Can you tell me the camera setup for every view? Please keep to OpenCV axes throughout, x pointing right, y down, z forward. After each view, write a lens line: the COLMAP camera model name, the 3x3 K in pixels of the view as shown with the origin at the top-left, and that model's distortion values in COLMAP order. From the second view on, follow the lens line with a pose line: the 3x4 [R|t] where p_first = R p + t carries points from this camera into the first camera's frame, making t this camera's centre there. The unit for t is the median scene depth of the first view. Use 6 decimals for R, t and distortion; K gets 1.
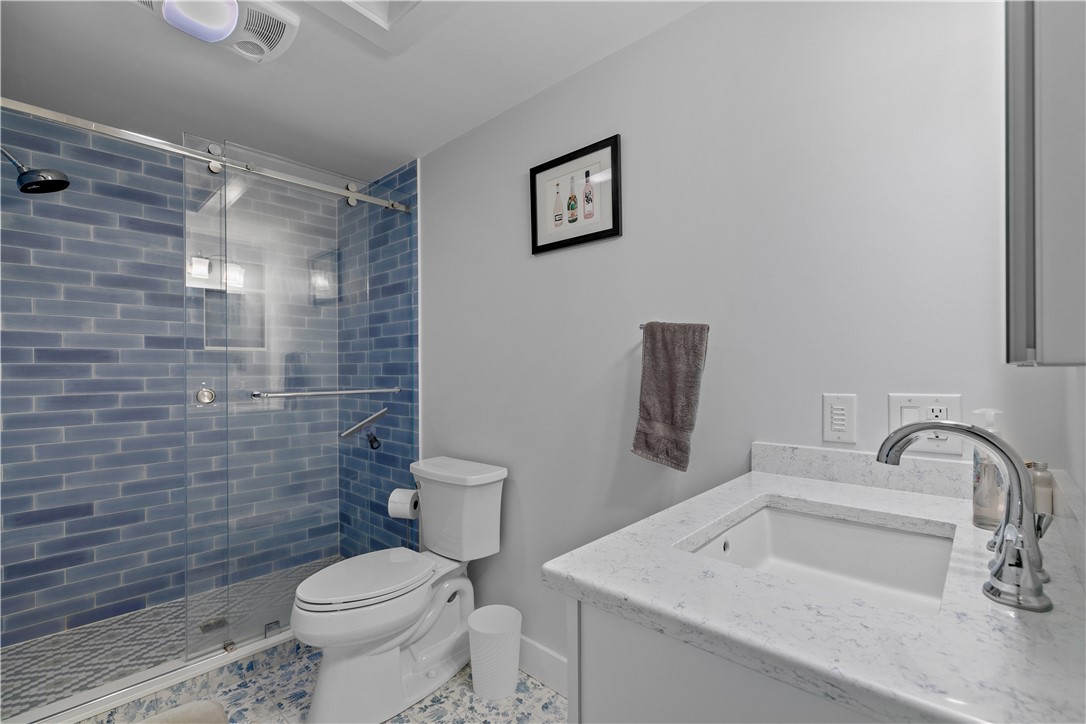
lens RADIAL K [[487.0, 0, 543.0], [0, 487.0, 362.0], [0, 0, 1]] dist [0.000511, -0.000161]
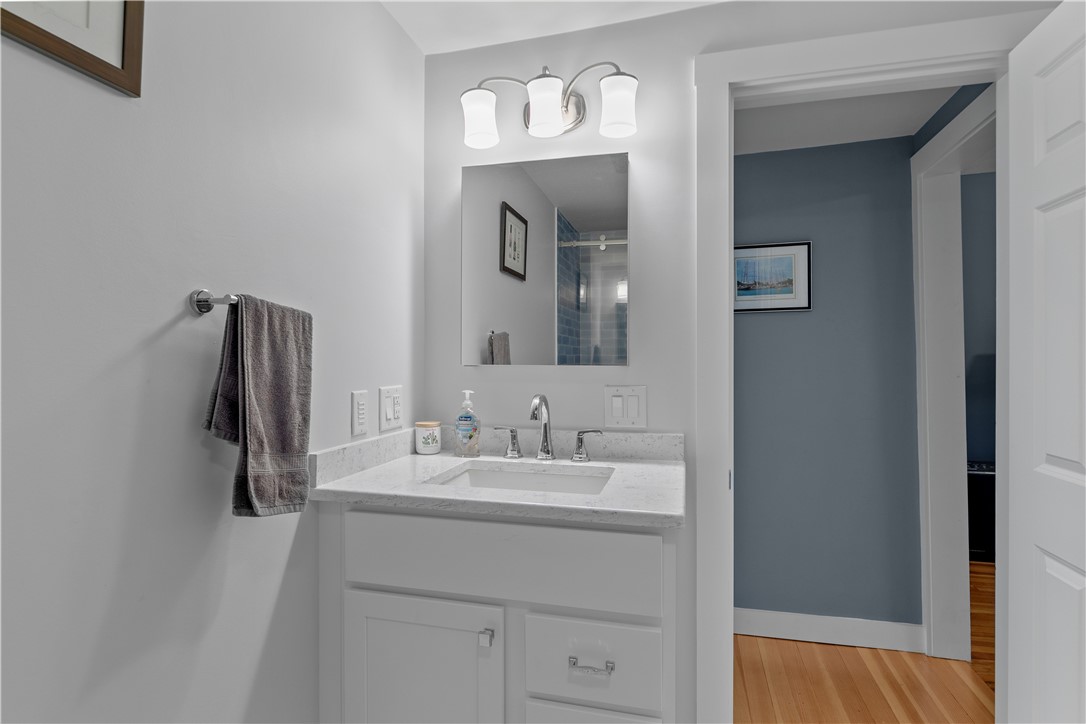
lens RADIAL K [[553.5, 0, 543.0], [0, 553.5, 362.0], [0, 0, 1]] dist [0.000172, 0.000020]
pose [[-0.465925, -0.000837, 0.884824, -0.283824], [-0.011247, 0.999924, -0.004976, 0.000605], [-0.884753, -0.012270, -0.465899, 0.496297]]
